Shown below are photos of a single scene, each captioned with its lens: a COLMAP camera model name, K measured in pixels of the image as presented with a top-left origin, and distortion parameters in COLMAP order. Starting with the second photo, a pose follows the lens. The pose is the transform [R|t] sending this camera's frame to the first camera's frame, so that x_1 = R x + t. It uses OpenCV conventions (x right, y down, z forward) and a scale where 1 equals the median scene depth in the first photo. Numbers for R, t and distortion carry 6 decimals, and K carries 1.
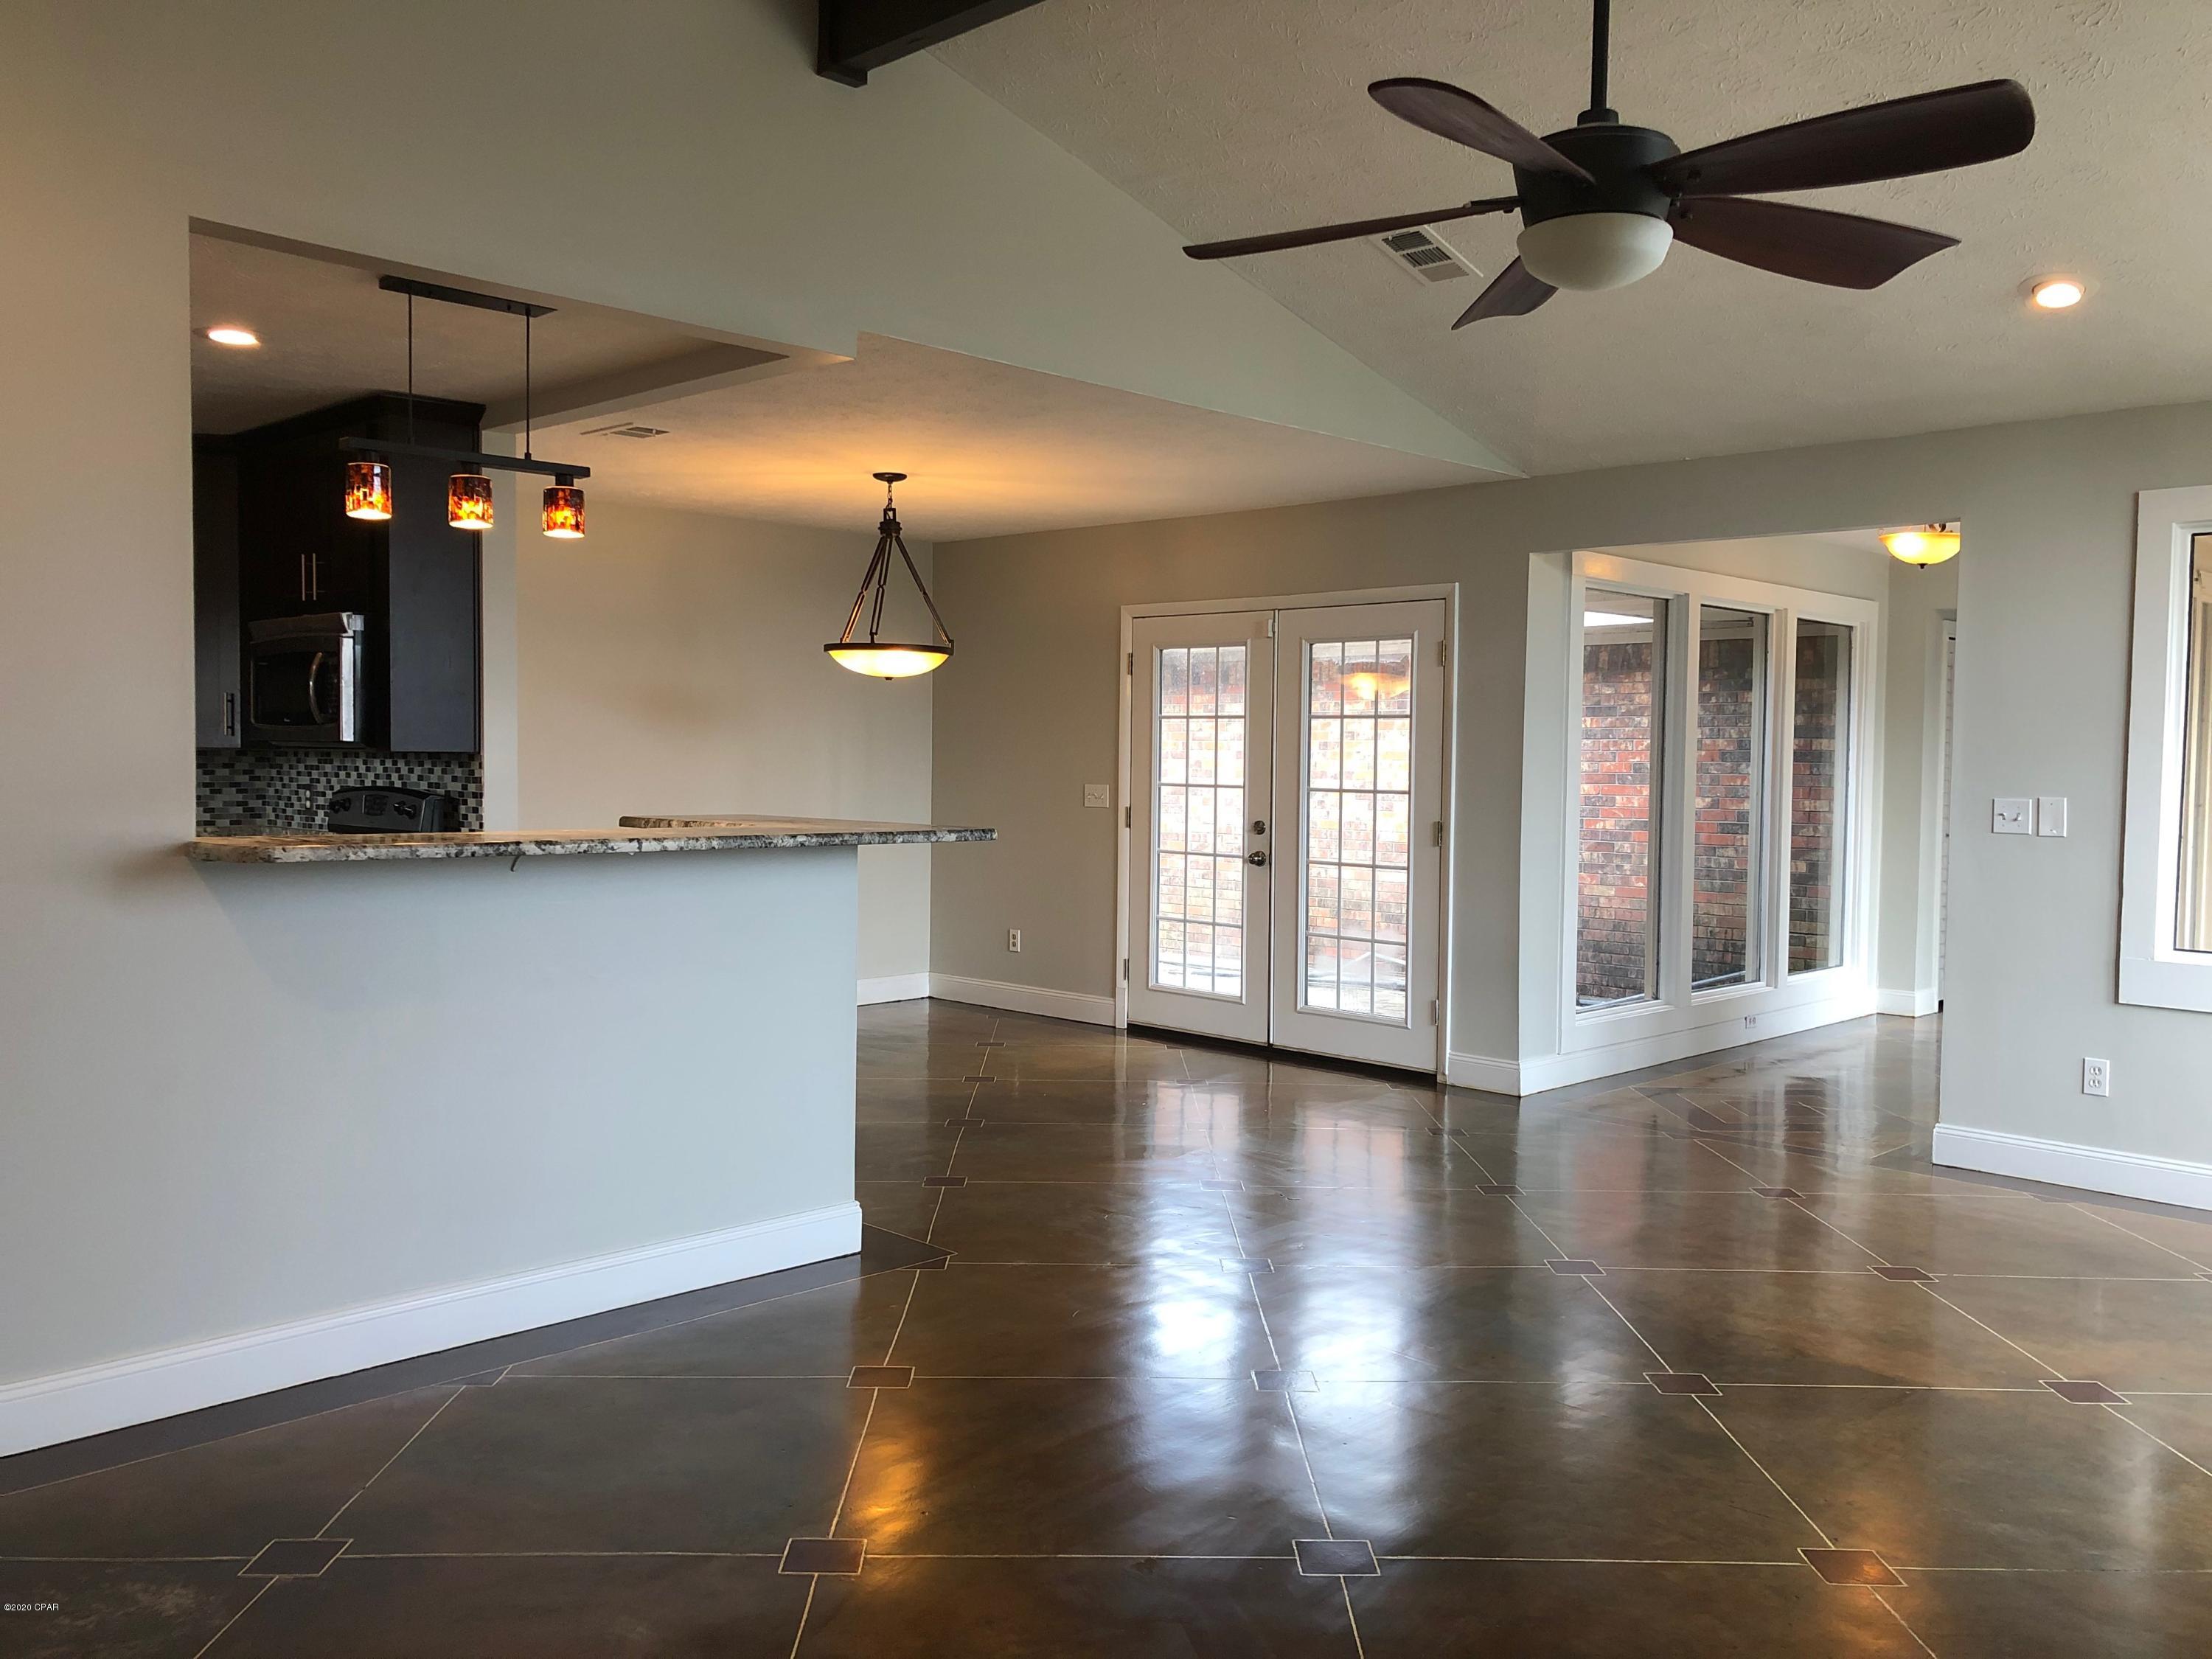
lens RADIAL K [[1805.0, 0, 1071.0], [0, 1805.0, 833.5], [0, 0, 1]] dist [0.002965, 0.004321]
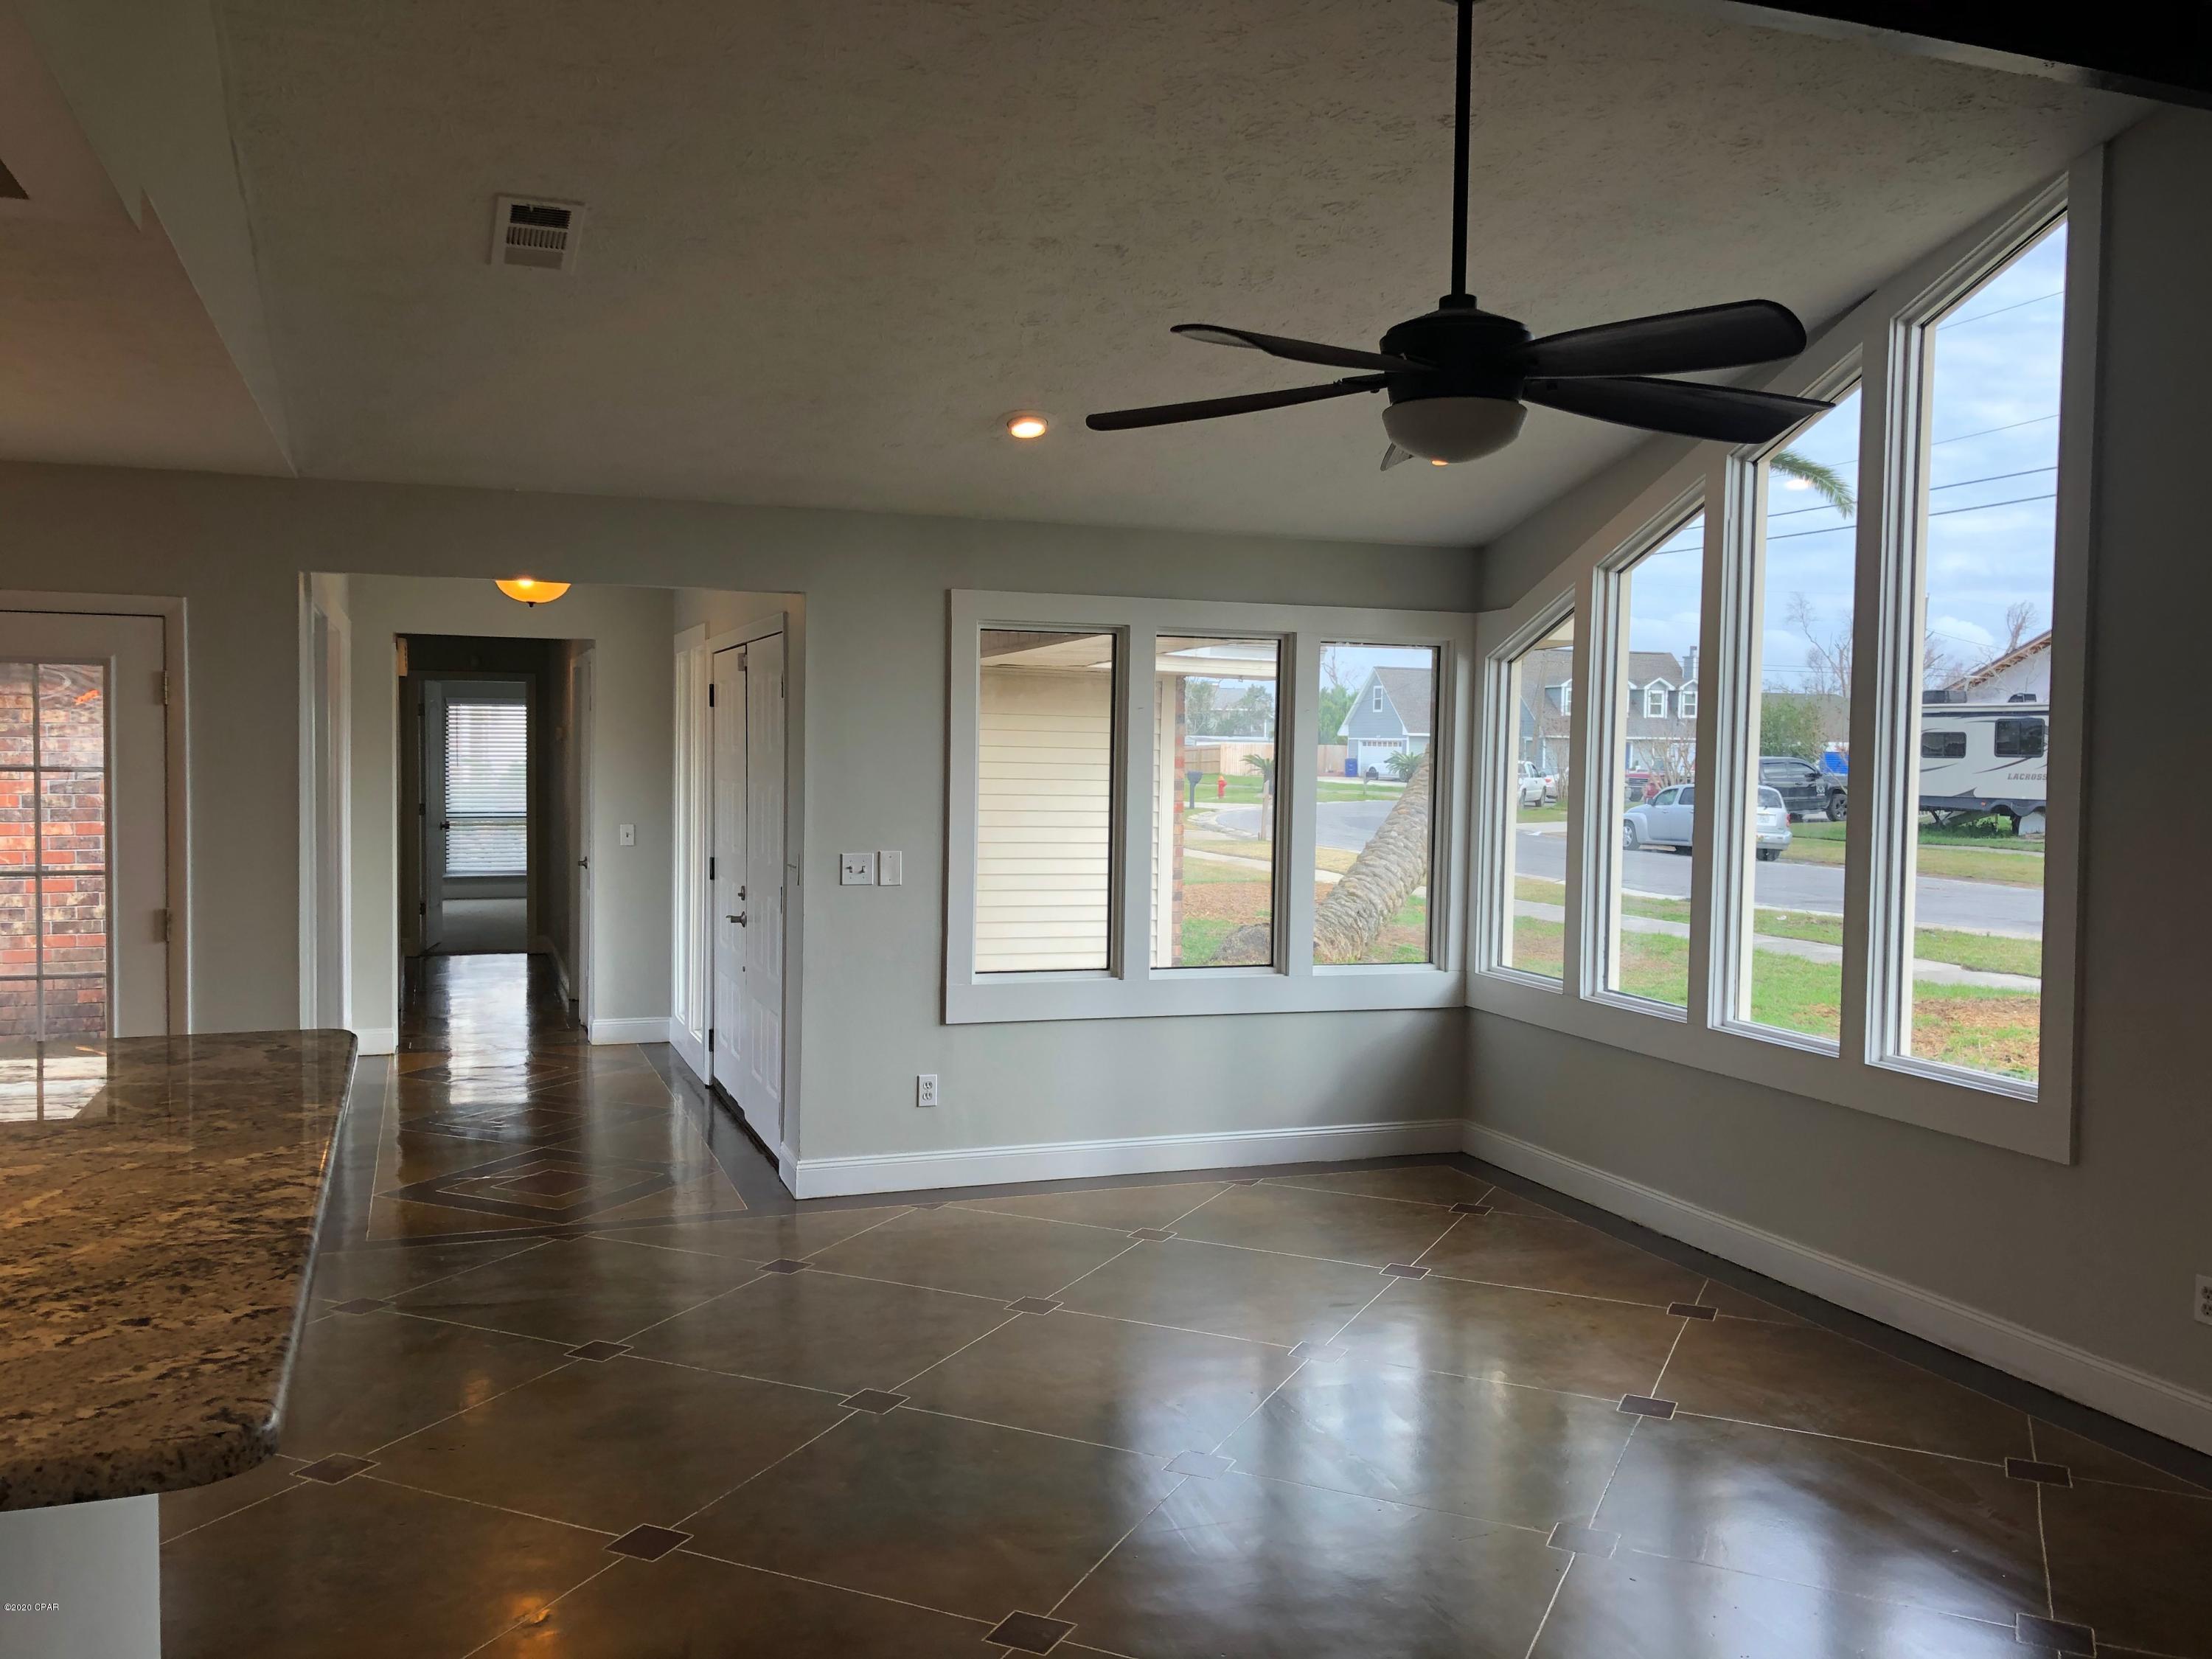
lens RADIAL K [[1796.6, 0, 1106.0], [0, 1796.6, 829.5], [0, 0, 1]] dist [0.088262, 0.000004]
pose [[0.418453, -0.050550, 0.906831, -0.411821], [0.033124, 0.998635, 0.040382, -0.072893], [-0.907634, 0.013140, 0.419556, 0.397588]]
